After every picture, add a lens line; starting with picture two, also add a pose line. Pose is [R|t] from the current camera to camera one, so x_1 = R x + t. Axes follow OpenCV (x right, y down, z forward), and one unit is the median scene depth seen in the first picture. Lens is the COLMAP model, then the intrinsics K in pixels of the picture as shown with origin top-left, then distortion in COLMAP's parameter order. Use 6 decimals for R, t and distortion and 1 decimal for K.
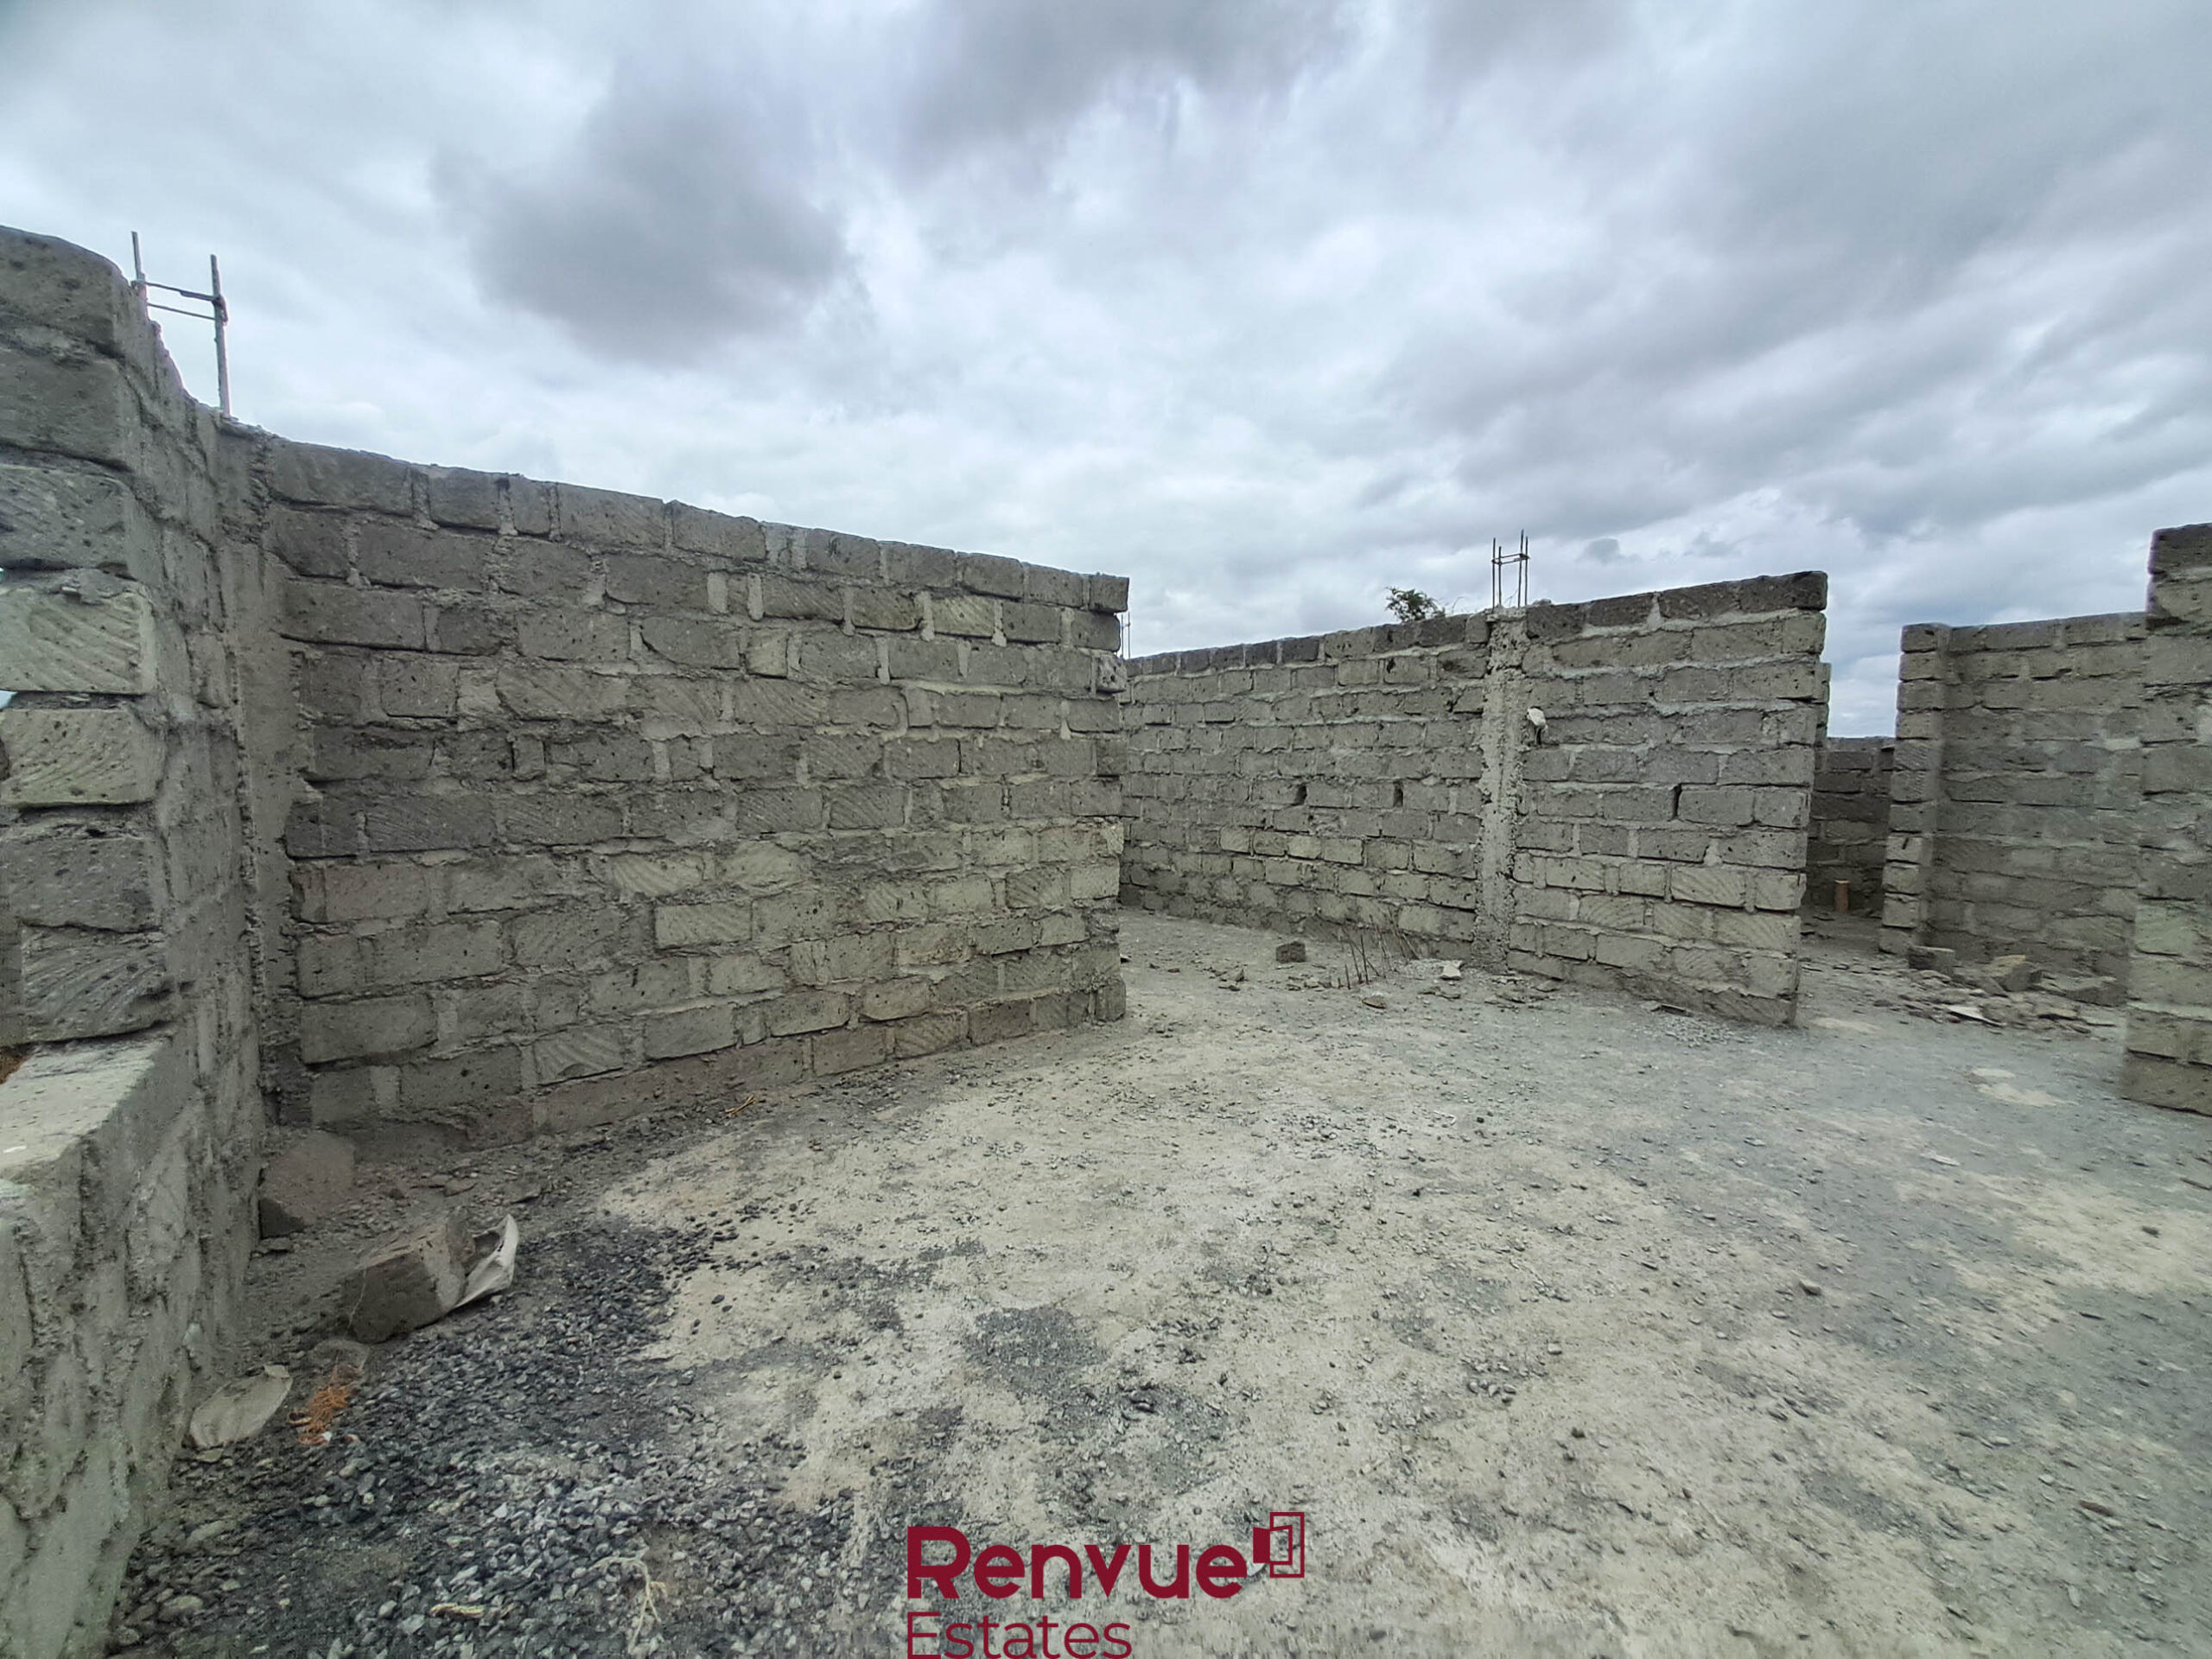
lens RADIAL K [[873.1, 0, 1106.0], [0, 873.1, 829.5], [0, 0, 1]] dist [0.000239, -0.000092]
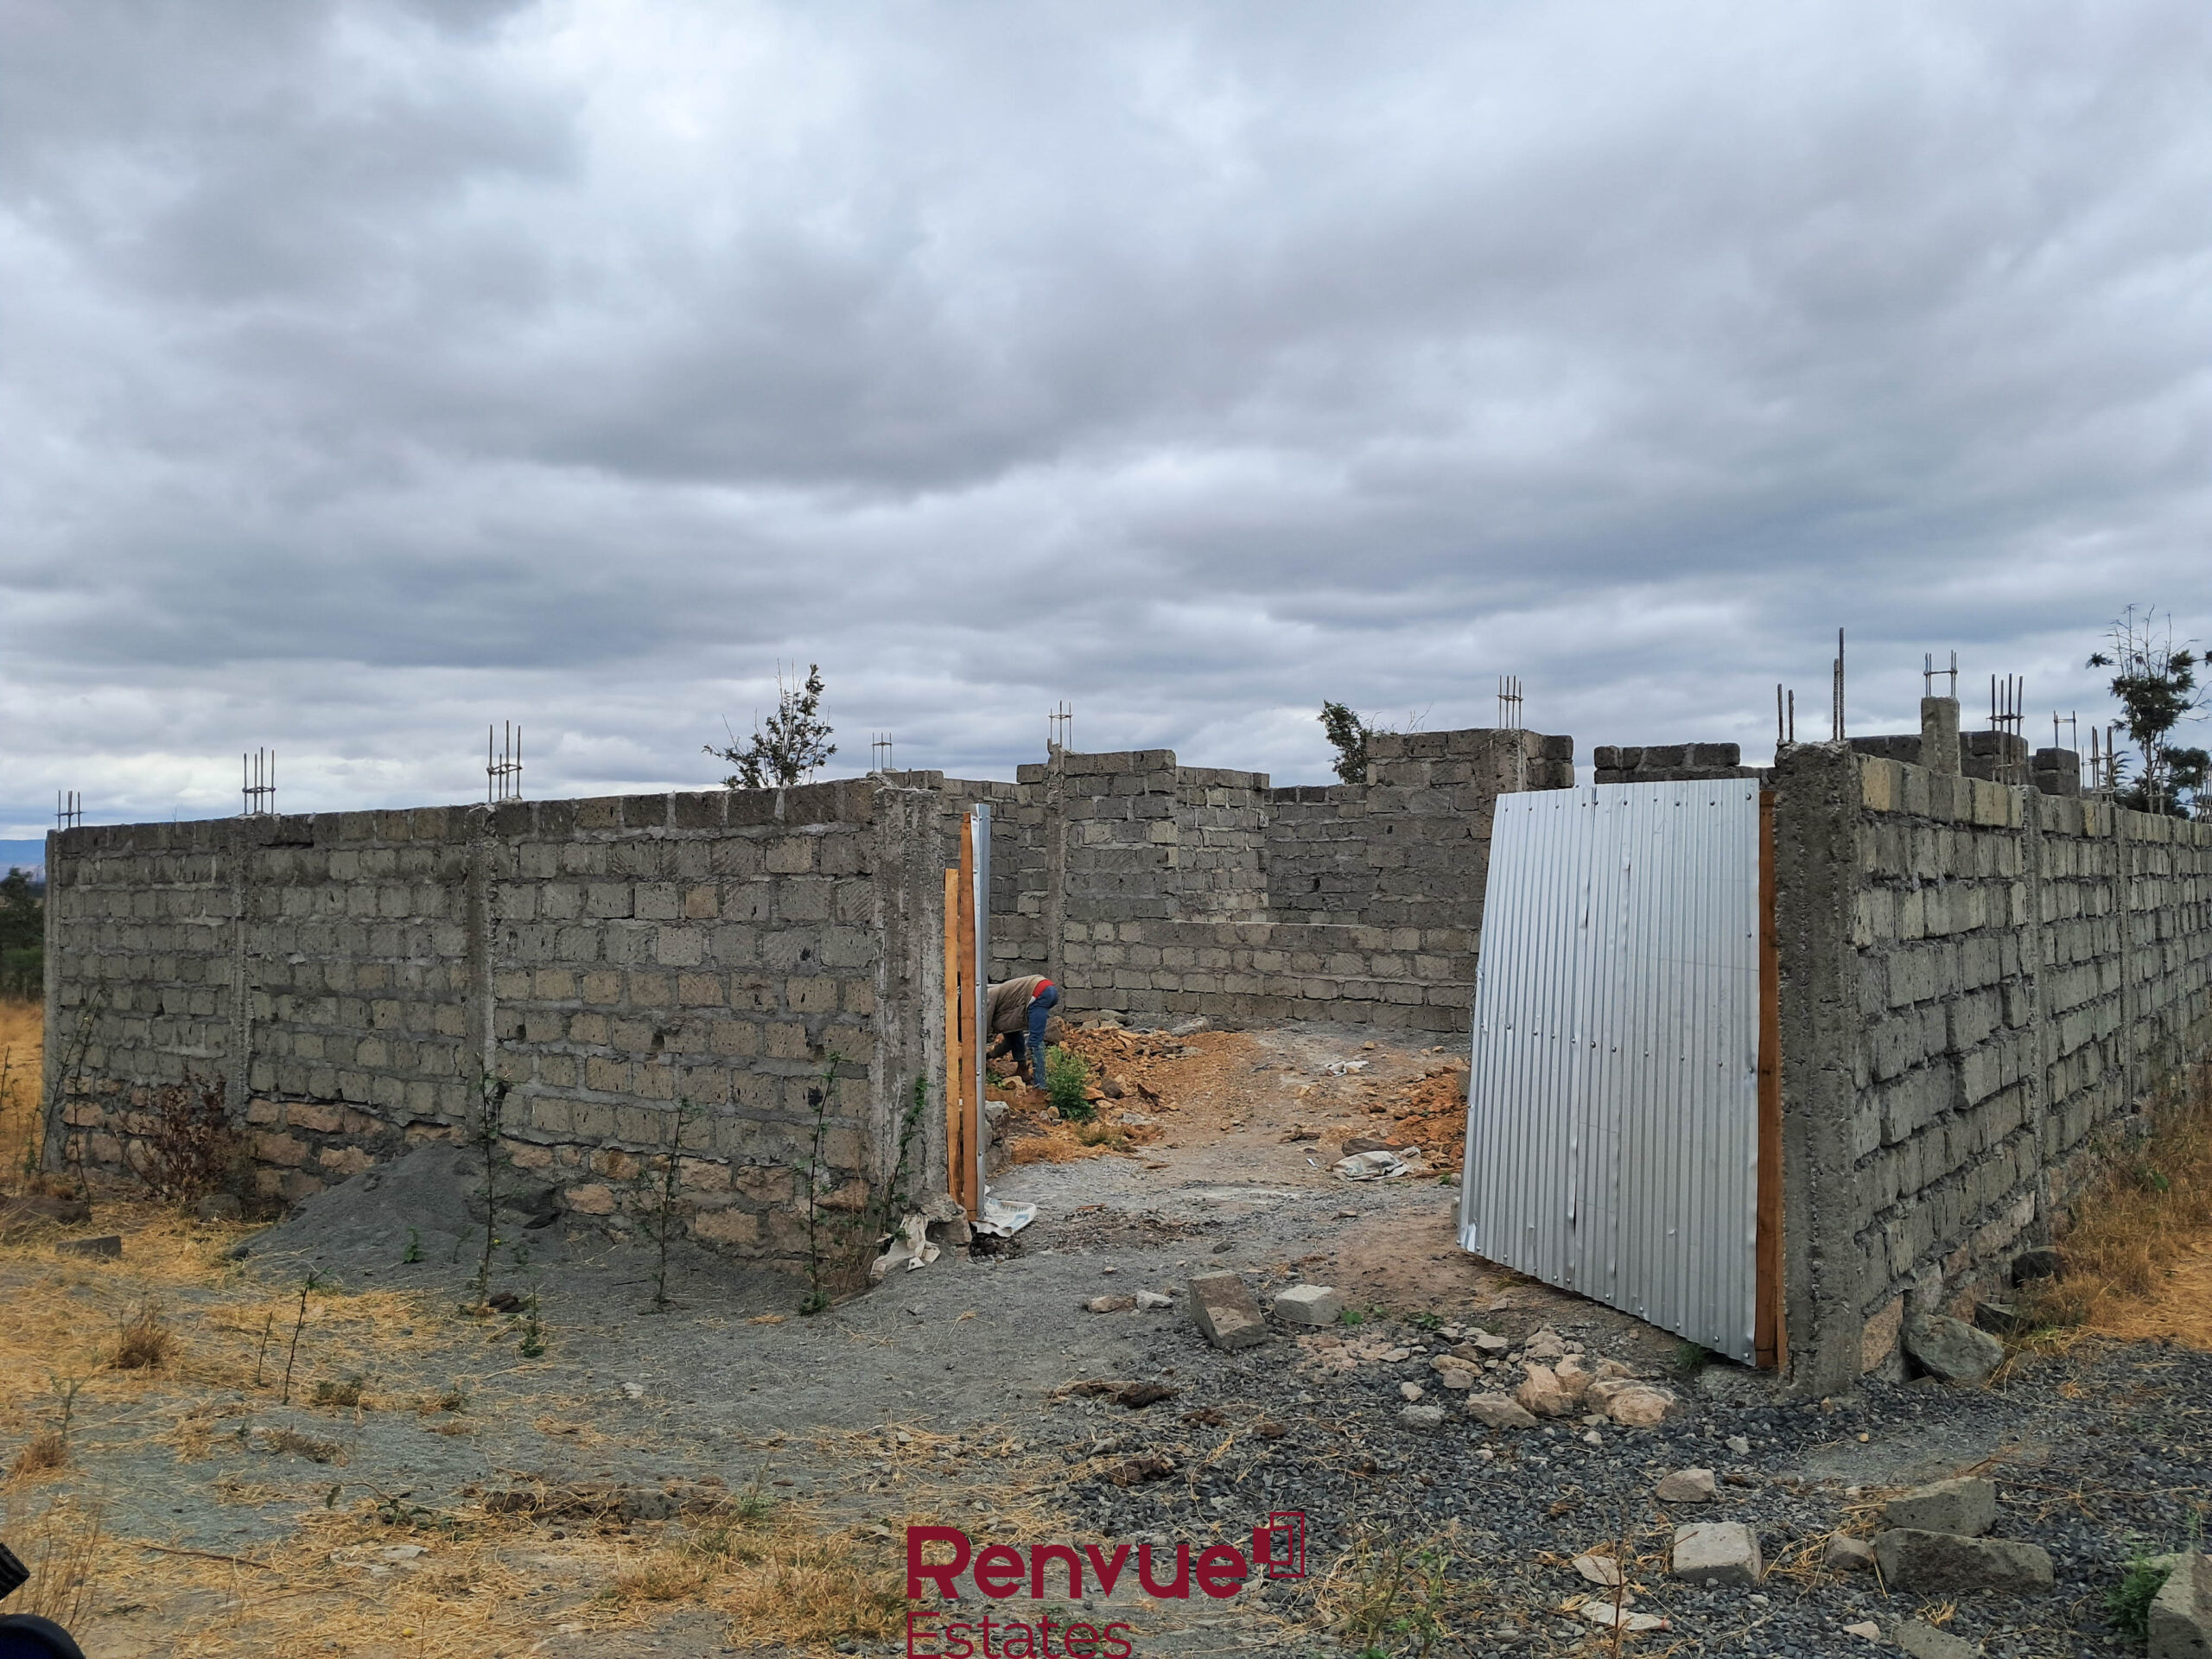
lens RADIAL K [[1692.9, 0, 1131.7], [0, 1692.9, 802.7], [0, 0, 1]] dist [0.187313, -0.374717]
pose [[0.961849, 0.002978, 0.273564, -1.656082], [0.032158, 0.991778, -0.123861, 0.320487], [-0.271684, 0.127933, 0.953845, -3.272426]]
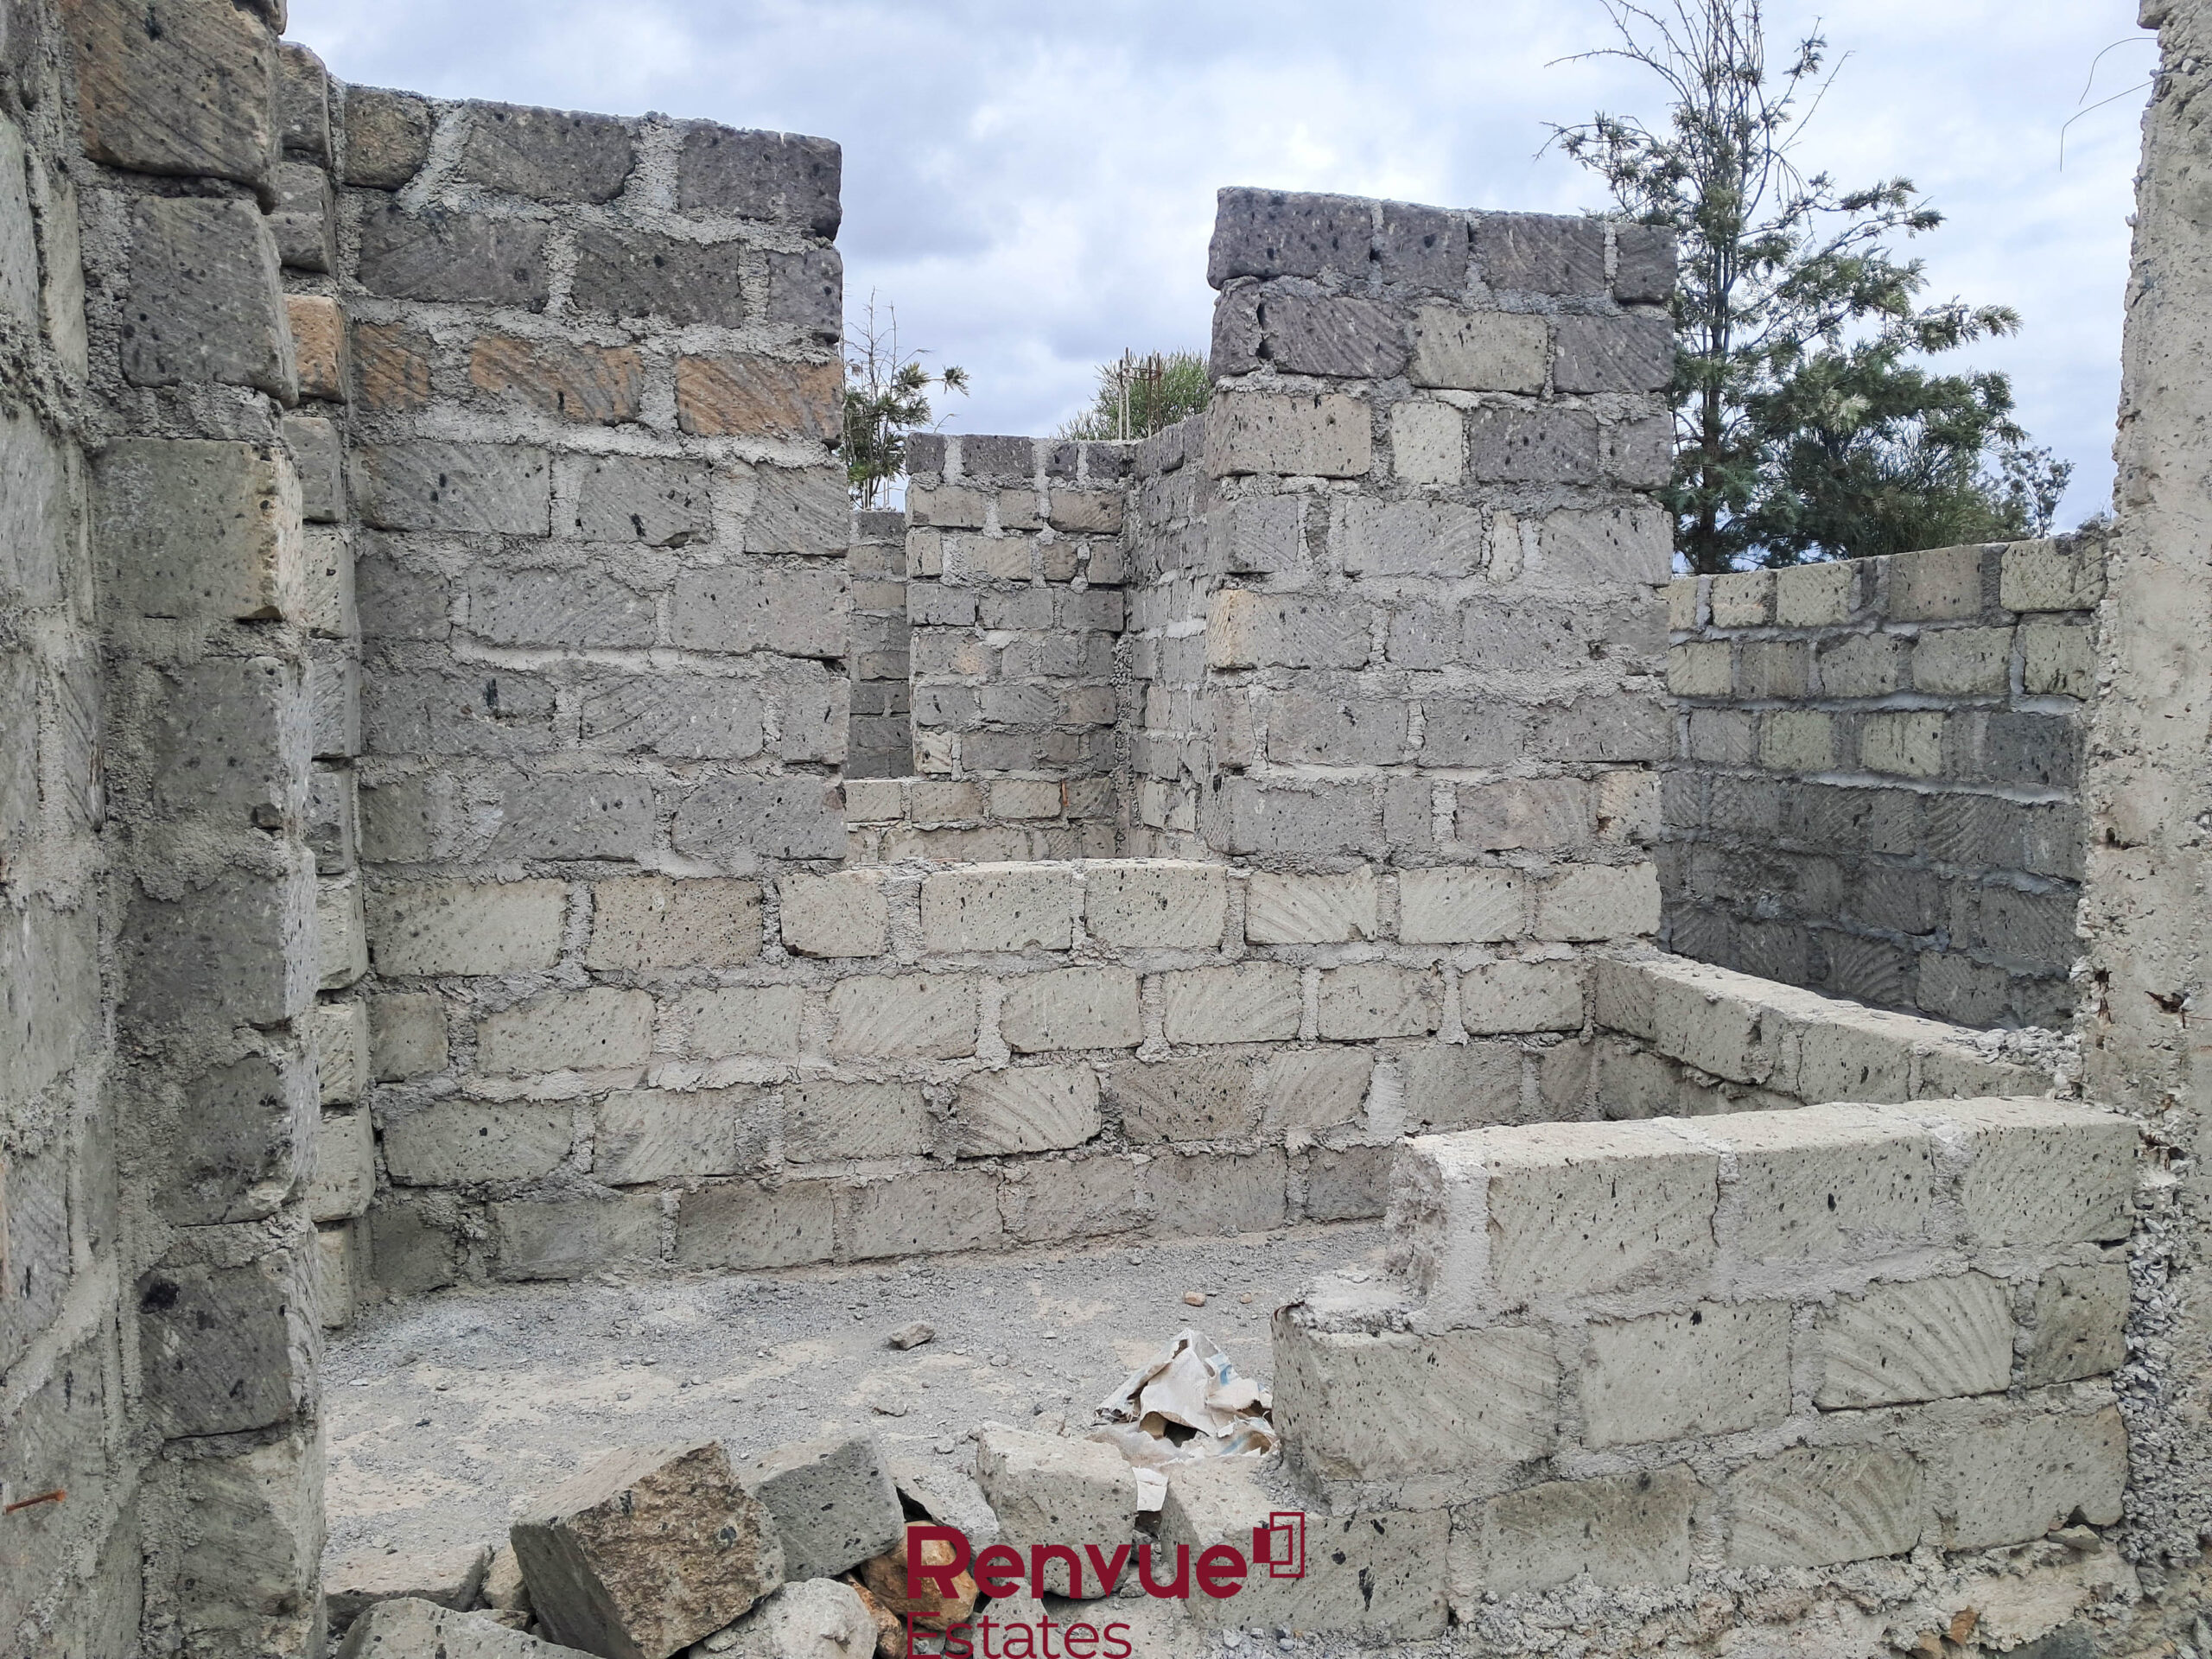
lens RADIAL K [[1709.2, 0, 1119.4], [0, 1709.2, 806.9], [0, 0, 1]] dist [0.080843, -0.115105]
pose [[0.367570, -0.061494, 0.927961, -0.204360], [0.072328, 0.996679, 0.037398, 0.100022], [-0.927179, 0.053371, 0.370797, -0.554539]]
